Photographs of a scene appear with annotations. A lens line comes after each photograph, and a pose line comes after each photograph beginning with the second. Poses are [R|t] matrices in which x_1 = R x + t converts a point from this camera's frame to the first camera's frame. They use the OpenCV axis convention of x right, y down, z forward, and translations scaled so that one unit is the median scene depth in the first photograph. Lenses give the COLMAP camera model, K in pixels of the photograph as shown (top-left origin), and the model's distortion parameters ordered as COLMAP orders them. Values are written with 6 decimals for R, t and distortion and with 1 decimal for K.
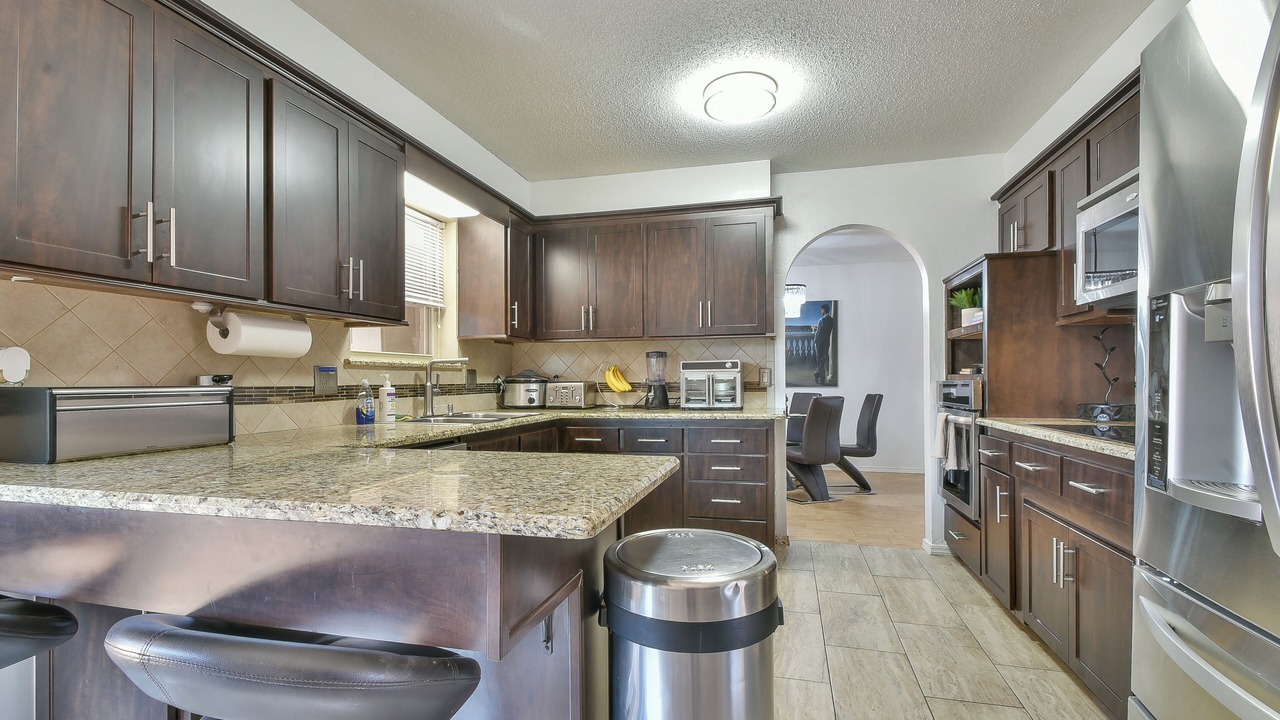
lens RADIAL K [[586.2, 0, 626.1], [0, 586.2, 372.8], [0, 0, 1]] dist [0.007370, -0.001581]
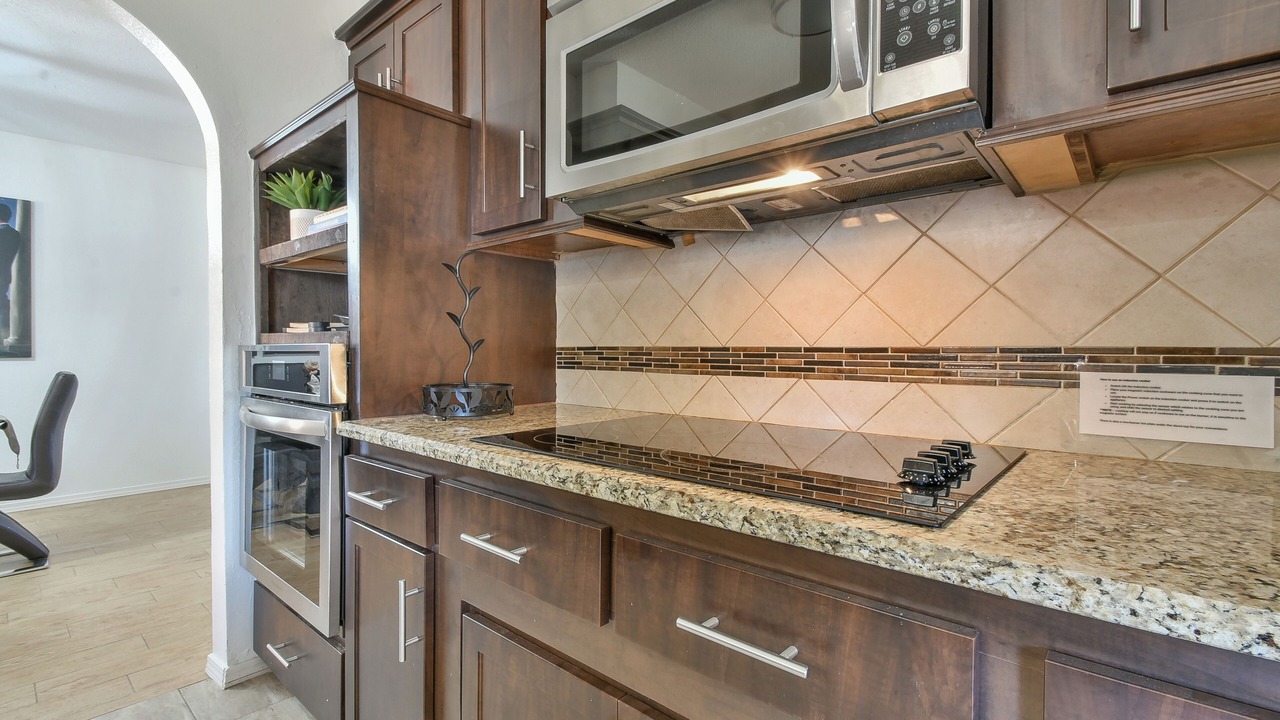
lens RADIAL K [[586.2, 0, 629.7], [0, 586.2, 358.1], [0, 0, 1]] dist [0.007370, -0.001581]
pose [[0.450126, -0.010900, 0.892899, 0.224735], [-0.014622, 0.999701, 0.019575, 0.009669], [-0.892845, -0.021867, 0.449832, 0.464425]]
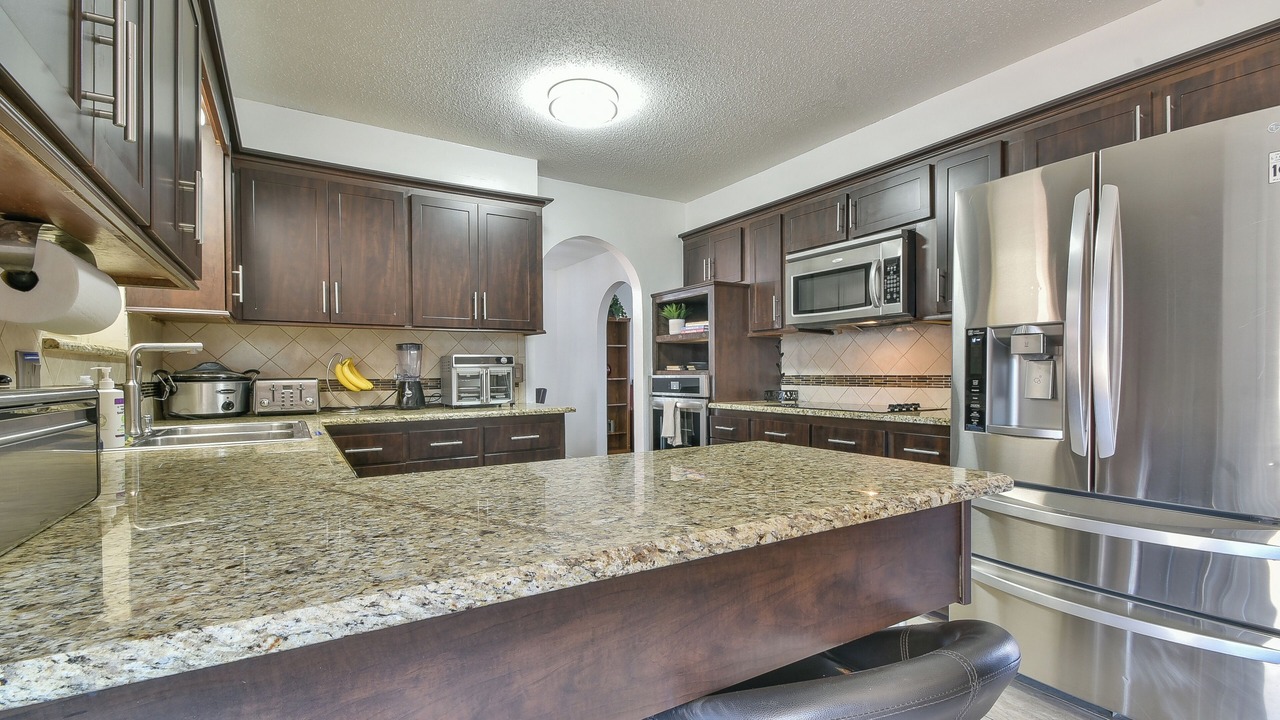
lens RADIAL K [[586.2, 0, 648.9], [0, 586.2, 381.0], [0, 0, 1]] dist [0.007370, -0.001581]
pose [[0.677523, -0.009845, 0.735435, -0.378906], [-0.005261, 0.999820, 0.018231, 0.002211], [-0.735482, -0.016221, 0.677350, 0.159817]]
